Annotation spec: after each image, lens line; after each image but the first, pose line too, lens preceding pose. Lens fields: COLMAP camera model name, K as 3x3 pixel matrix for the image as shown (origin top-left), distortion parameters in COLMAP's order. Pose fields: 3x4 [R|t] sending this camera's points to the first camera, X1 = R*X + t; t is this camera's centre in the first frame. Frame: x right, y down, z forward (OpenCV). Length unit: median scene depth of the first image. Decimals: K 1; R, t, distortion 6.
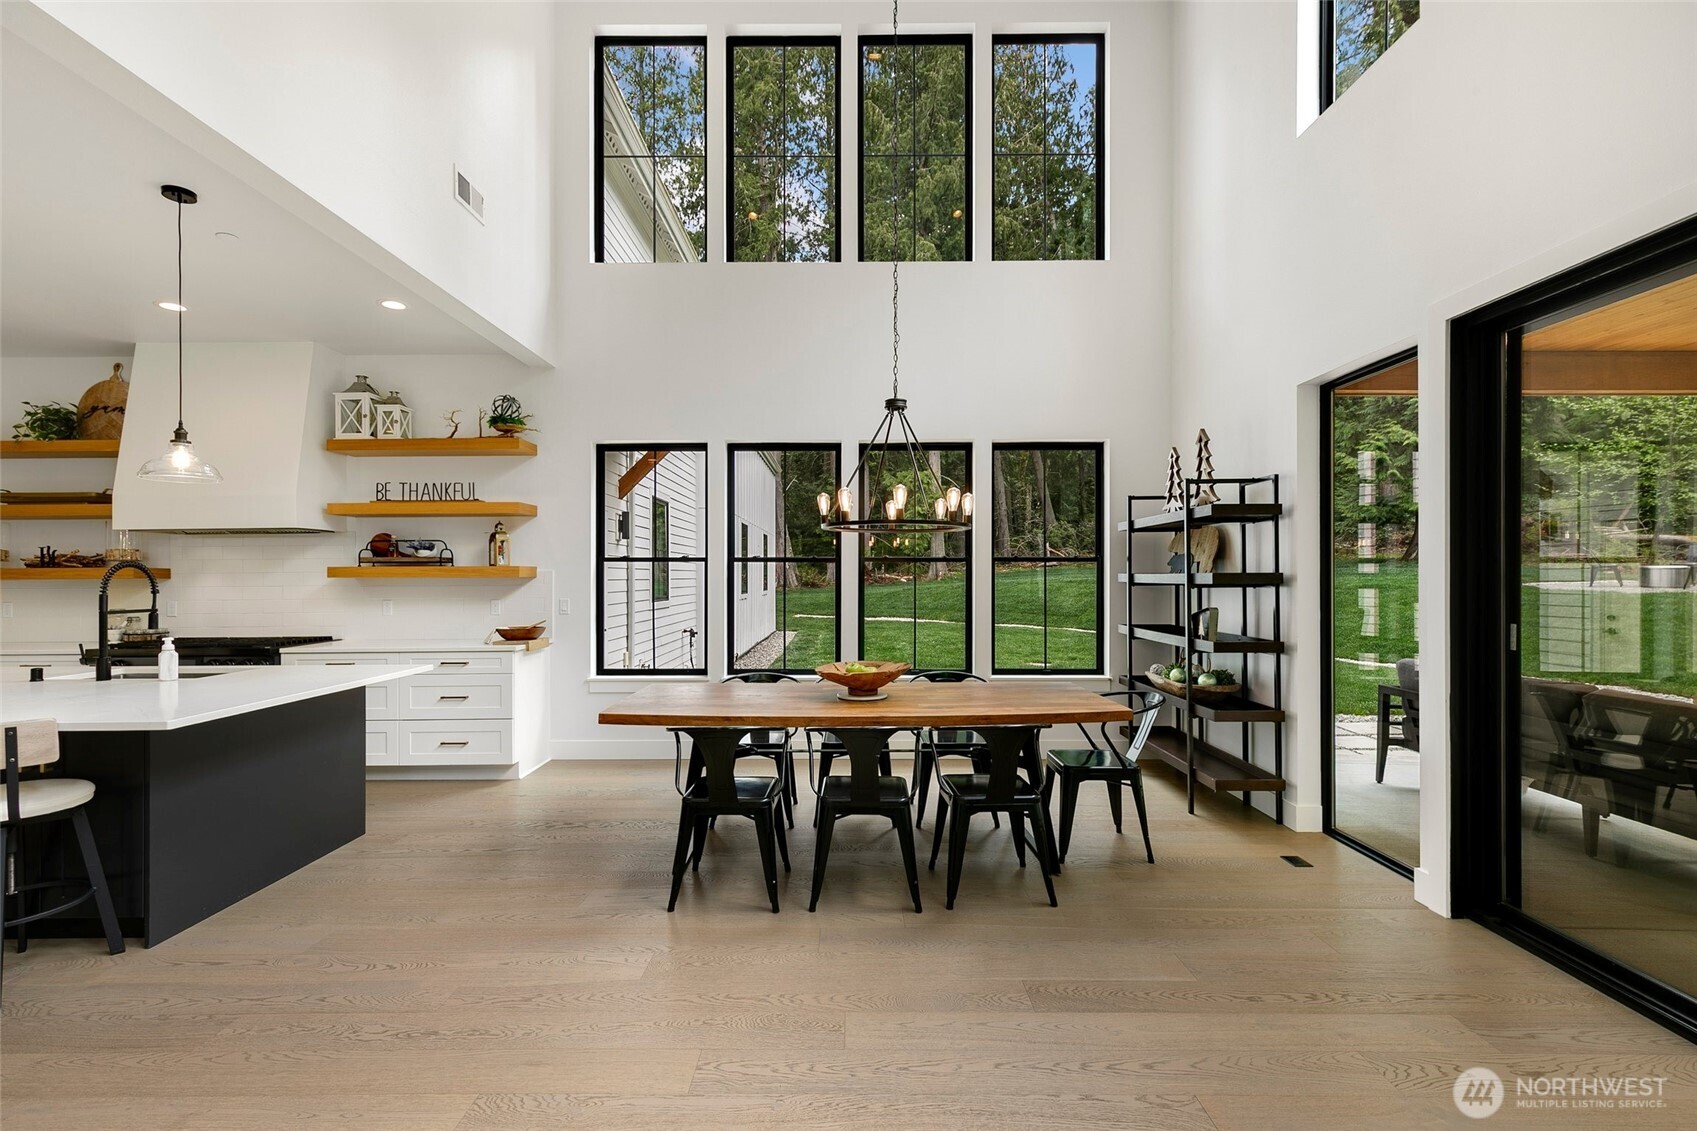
lens RADIAL K [[760.2, 0, 846.5], [0, 760.2, 571.5], [0, 0, 1]] dist [0.011187, -0.002054]
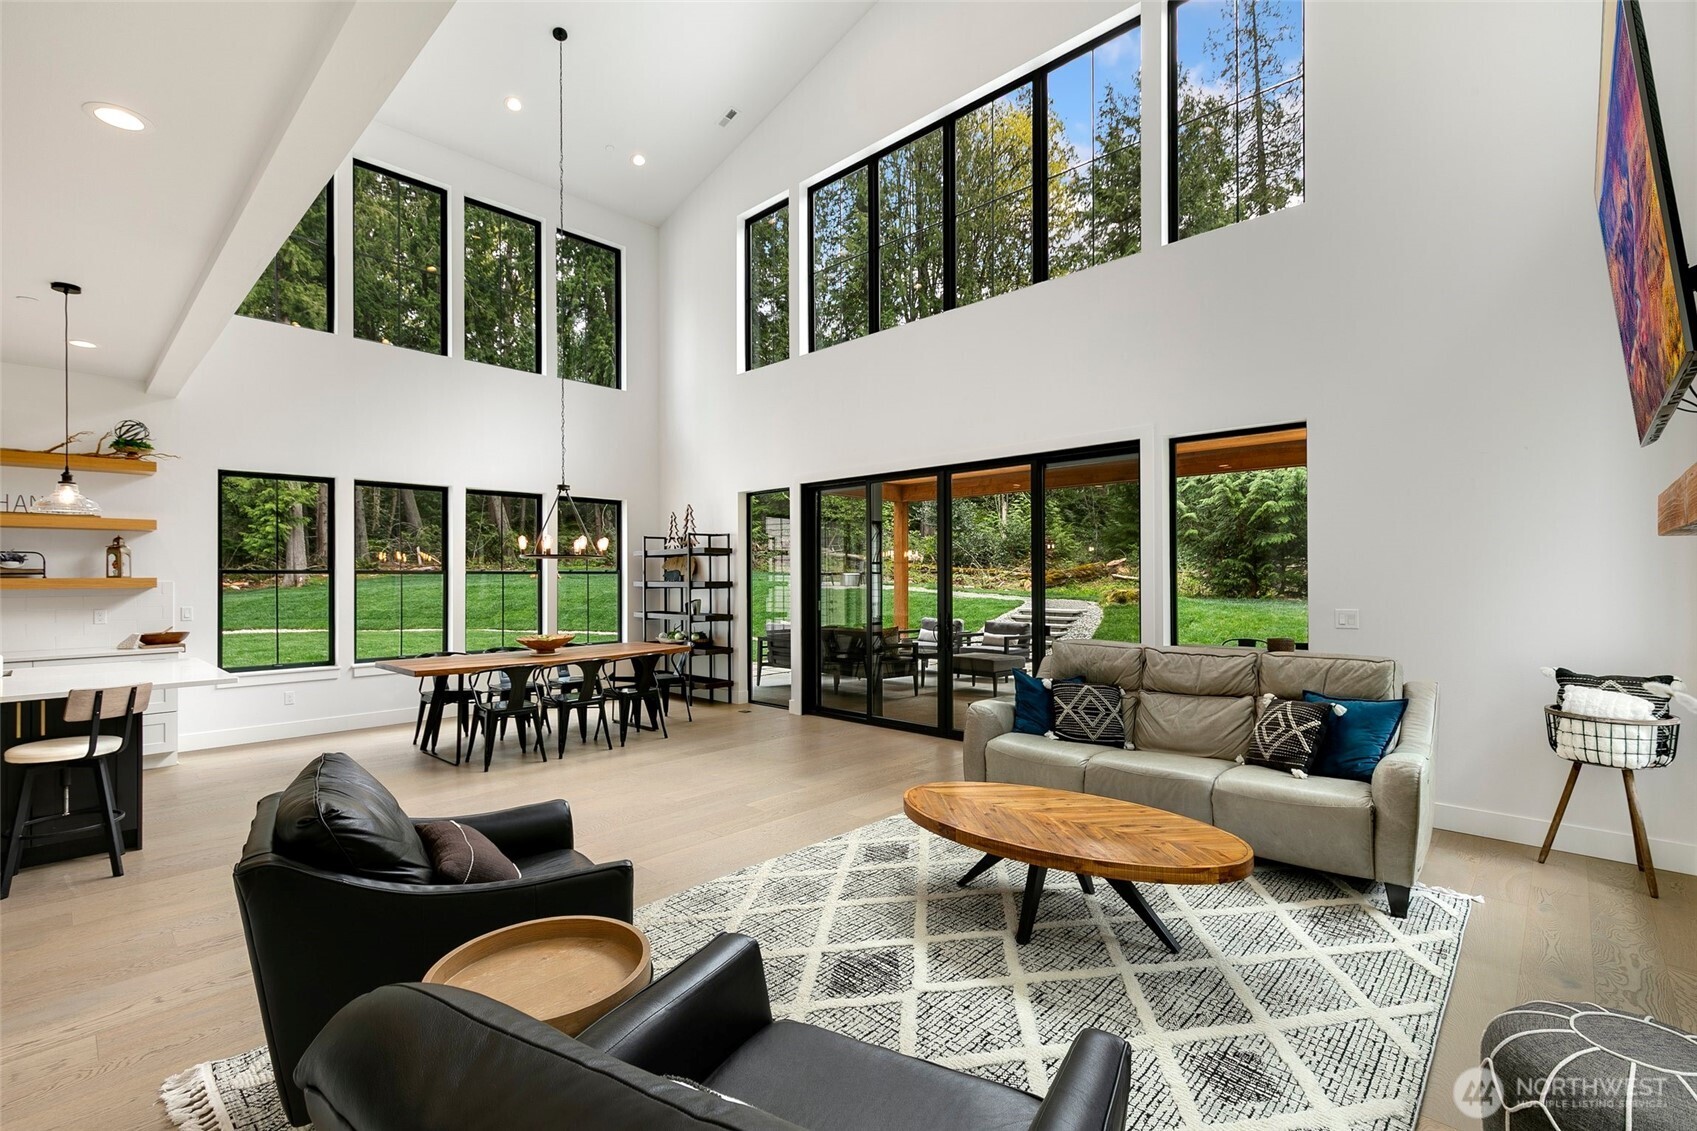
lens RADIAL K [[760.2, 0, 845.5], [0, 760.2, 569.3], [0, 0, 1]] dist [0.011187, -0.002054]
pose [[0.685942, 0.007203, 0.727621, -0.571304], [-0.000937, 0.999959, -0.009016, -0.010161], [-0.727656, 0.005502, 0.685920, -0.508599]]
